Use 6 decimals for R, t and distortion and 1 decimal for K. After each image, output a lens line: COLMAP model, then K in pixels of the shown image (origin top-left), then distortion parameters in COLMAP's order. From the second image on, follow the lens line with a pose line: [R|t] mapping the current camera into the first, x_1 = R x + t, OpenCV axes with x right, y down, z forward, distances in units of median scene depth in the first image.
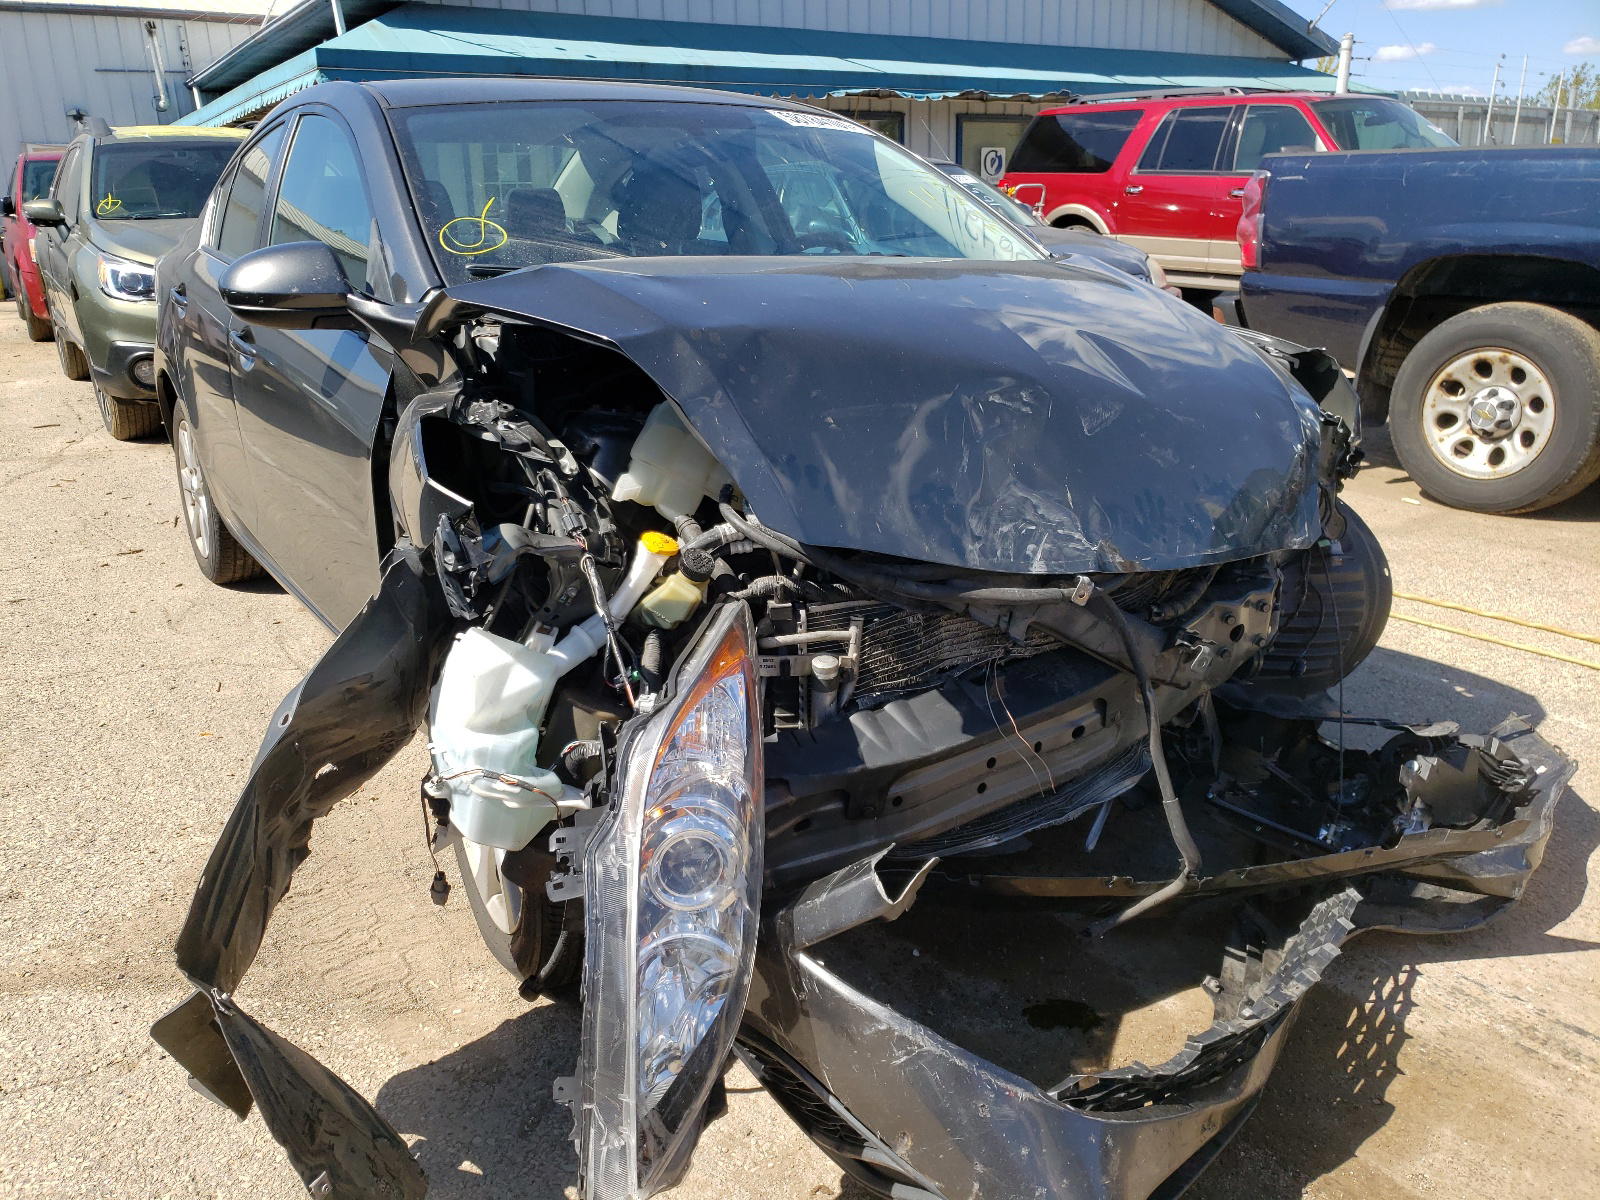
lens RADIAL K [[1226.0, 0, 794.2], [0, 1226.0, 598.6], [0, 0, 1]] dist [-0.021615, 0.038718]
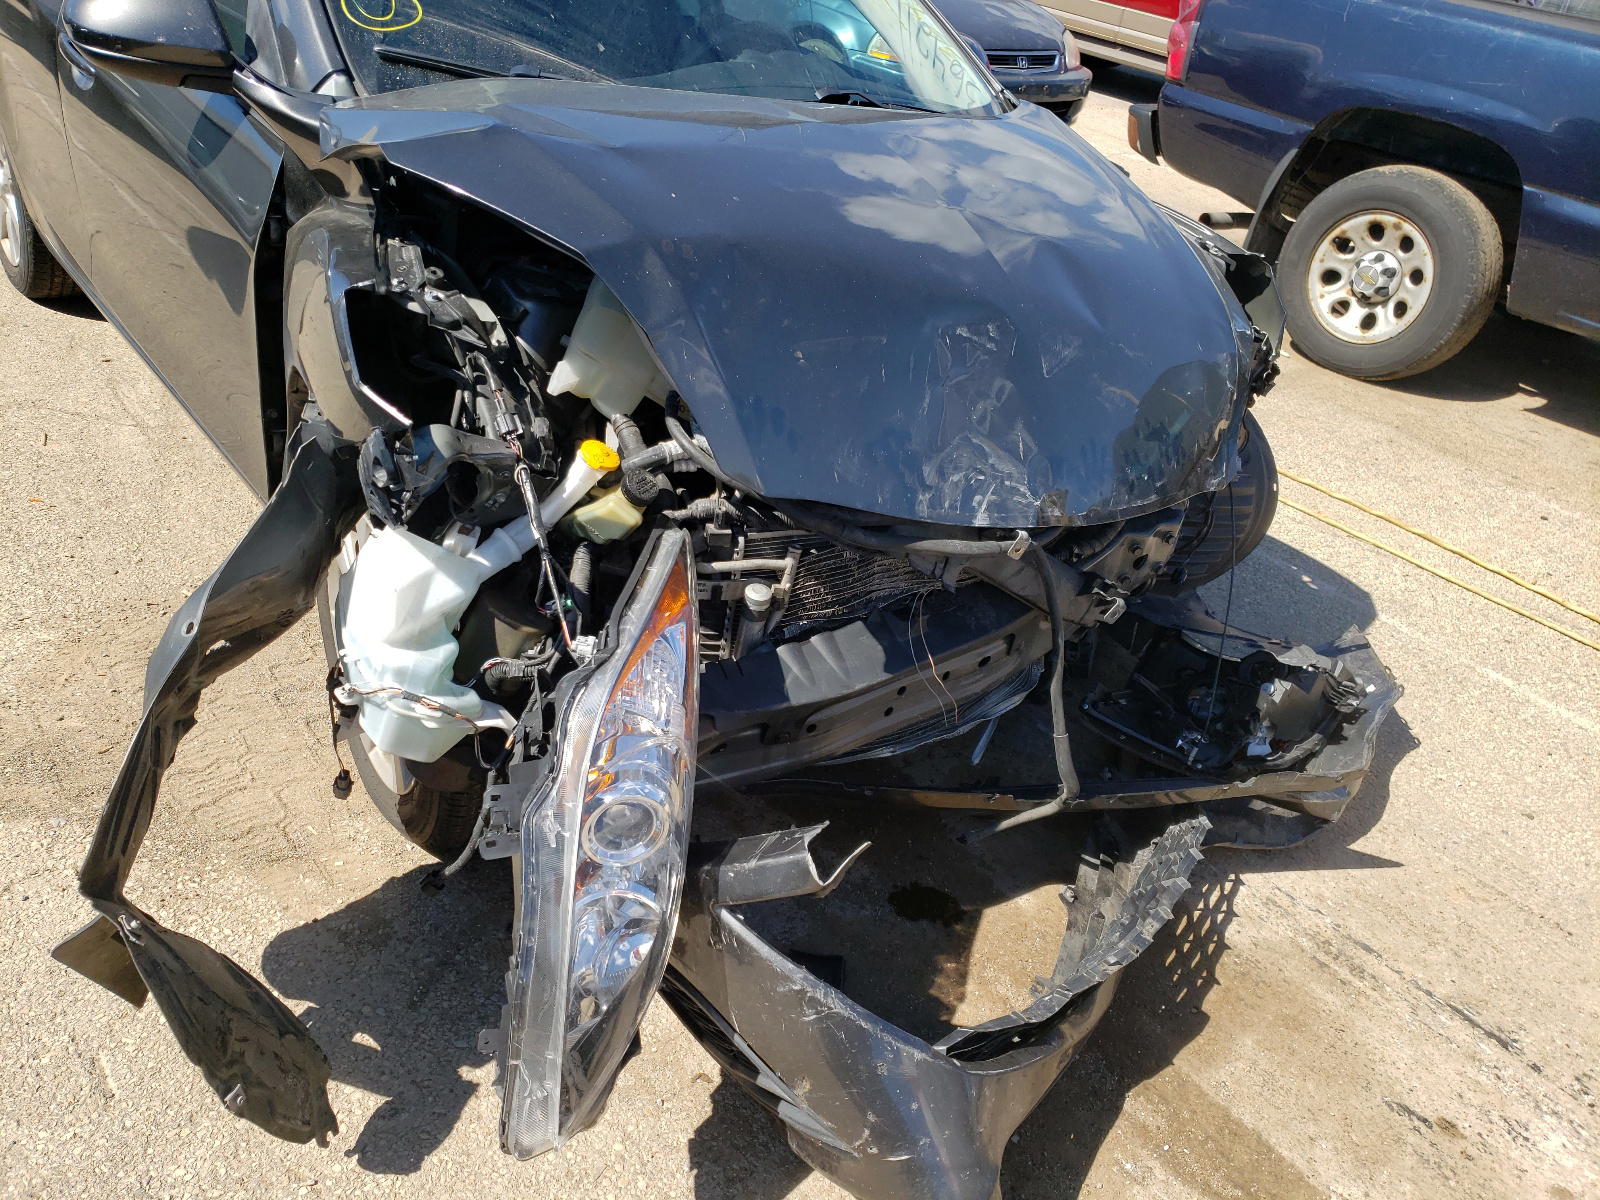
lens RADIAL K [[1226.0, 0, 793.6], [0, 1226.0, 602.7], [0, 0, 1]] dist [-0.021615, 0.038718]
pose [[0.984818, 0.091433, 0.147558, -0.087036], [-0.122512, 0.968306, 0.217656, -0.150384], [-0.122981, -0.232429, 0.964807, 0.044758]]
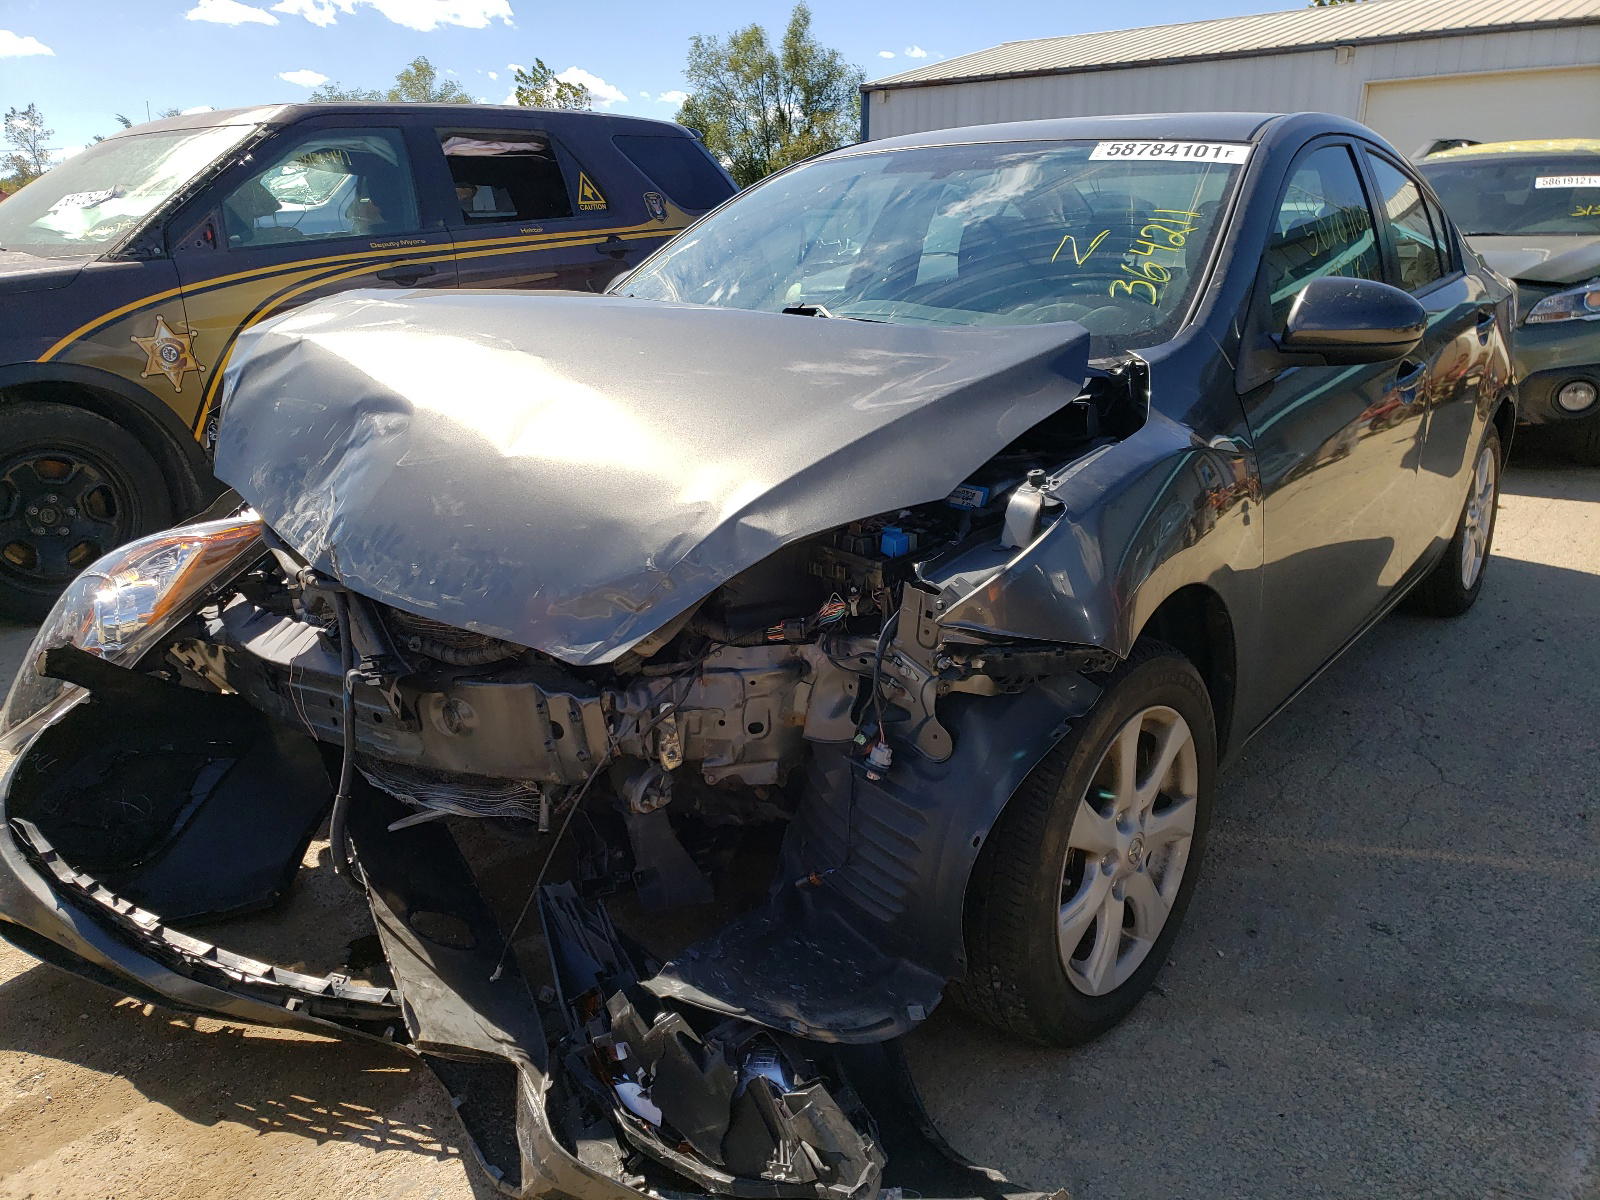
lens RADIAL K [[1226.0, 0, 801.5], [0, 1226.0, 600.1], [0, 0, 1]] dist [-0.021615, 0.038718]
pose [[0.348185, 0.286781, -0.892482, 1.434242], [-0.287186, 0.938911, 0.189660, -0.342024], [0.892352, 0.190272, 0.409274, 0.912949]]
